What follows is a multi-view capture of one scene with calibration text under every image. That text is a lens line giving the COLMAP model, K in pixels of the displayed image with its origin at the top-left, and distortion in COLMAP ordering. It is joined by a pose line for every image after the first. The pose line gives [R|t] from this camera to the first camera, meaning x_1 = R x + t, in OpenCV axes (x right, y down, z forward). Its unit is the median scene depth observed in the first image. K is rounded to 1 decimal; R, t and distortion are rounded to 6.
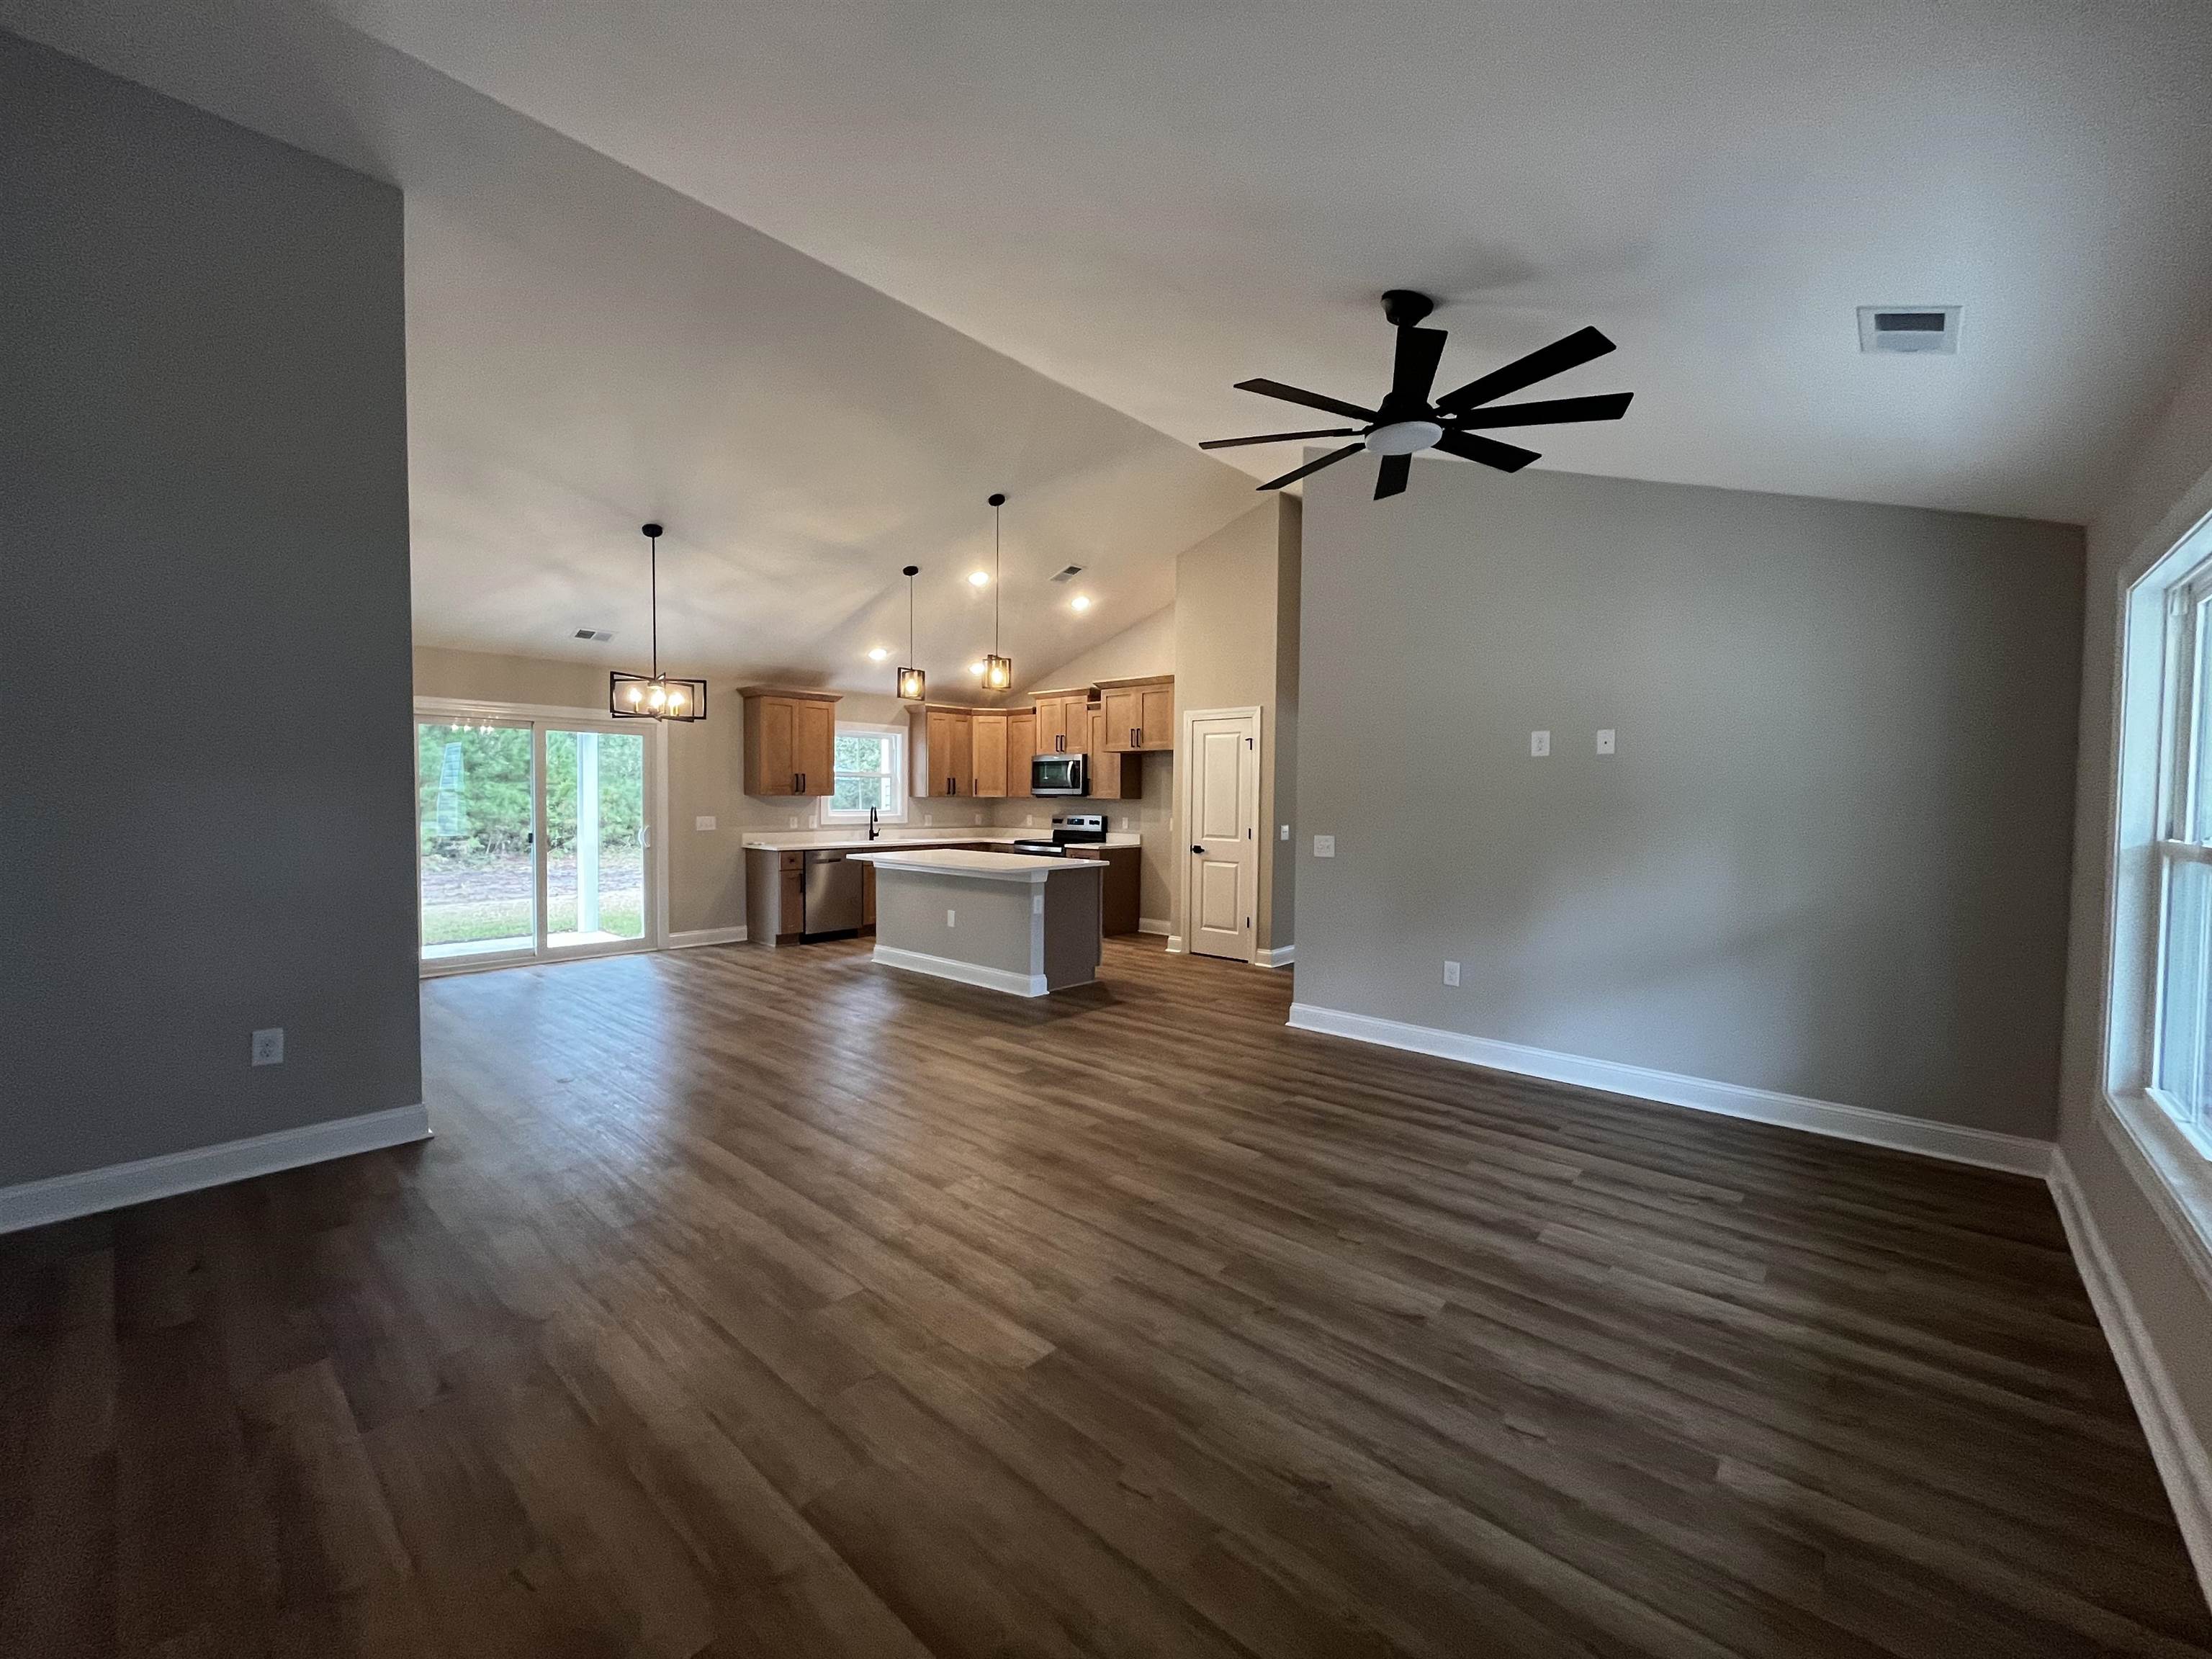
lens RADIAL K [[887.6, 0, 1108.8], [0, 887.6, 826.2], [0, 0, 1]] dist [-0.000767, -0.000002]
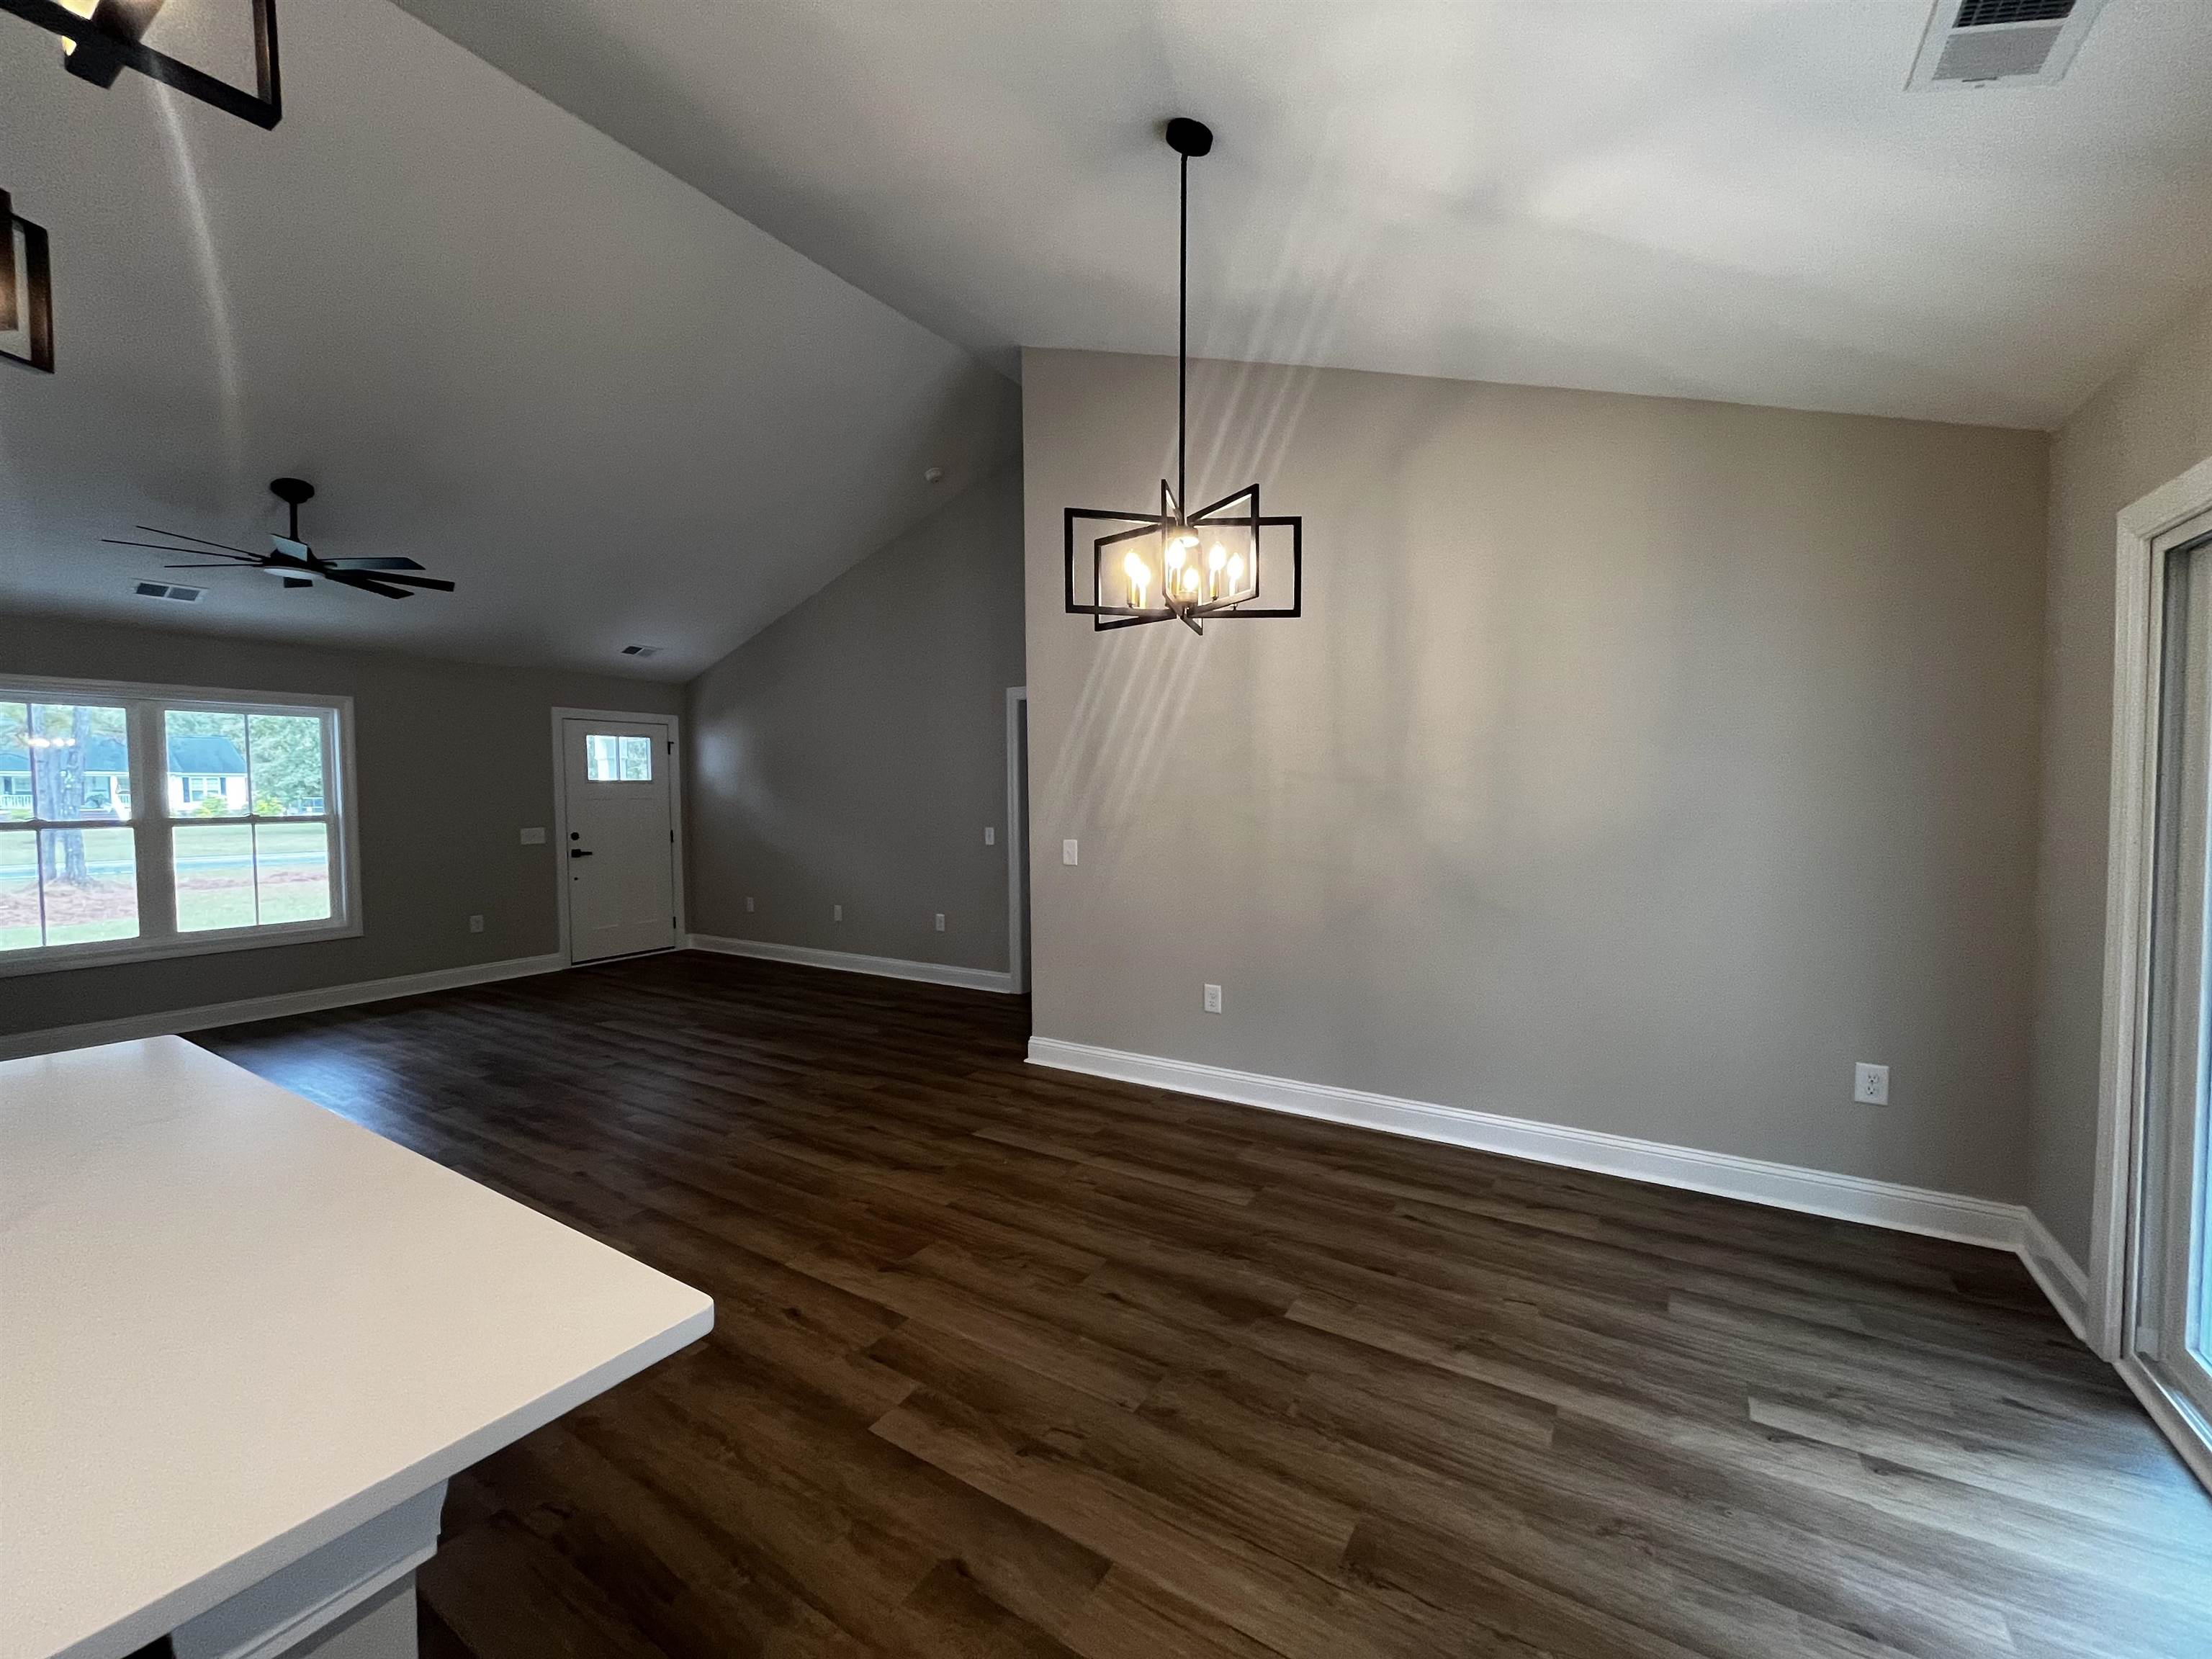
lens RADIAL K [[887.6, 0, 1101.9], [0, 887.6, 832.3], [0, 0, 1]] dist [-0.000767, -0.000002]
pose [[-0.987250, 0.005137, -0.159093, -0.427669], [-0.007886, 0.996673, 0.081119, -0.060556], [0.158981, 0.081339, -0.983925, 1.453303]]
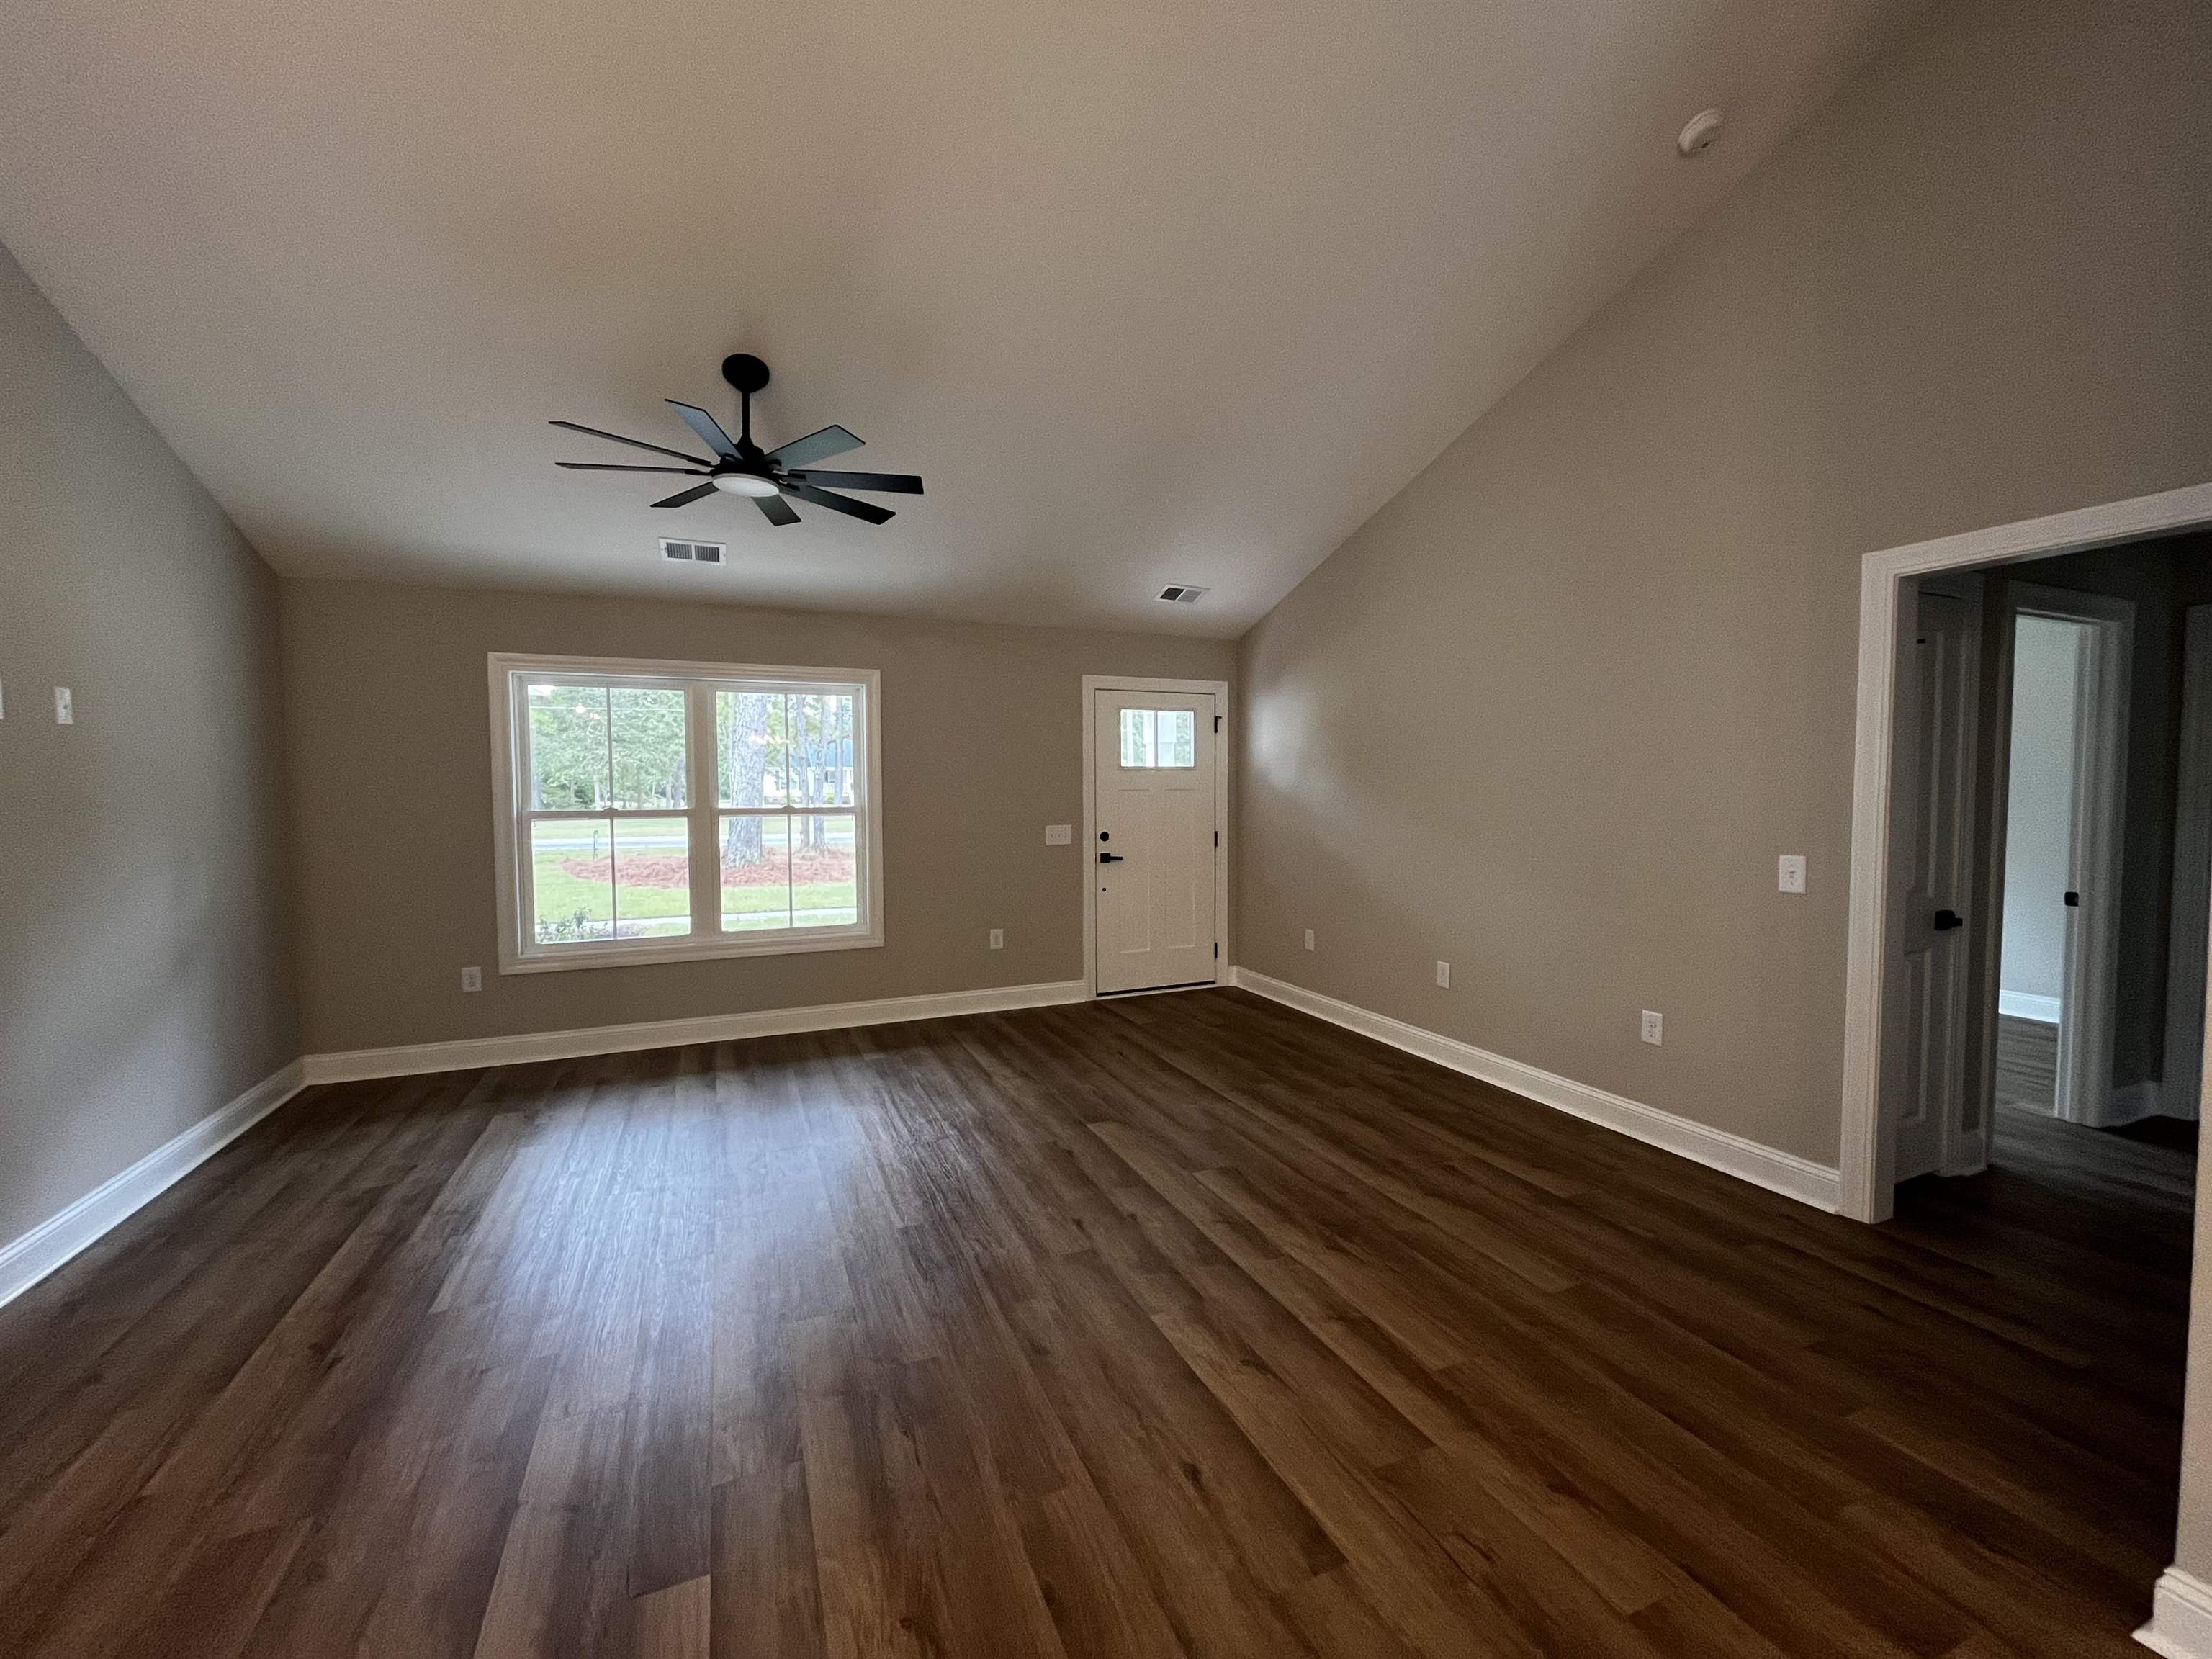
lens RADIAL K [[887.6, 0, 1106.6], [0, 887.6, 831.3], [0, 0, 1]] dist [-0.000767, -0.000002]
pose [[-0.904455, -0.027795, 0.425663, -0.316459], [0.011161, 0.995991, 0.088751, -0.041411], [-0.426424, 0.085022, -0.900519, 0.982388]]
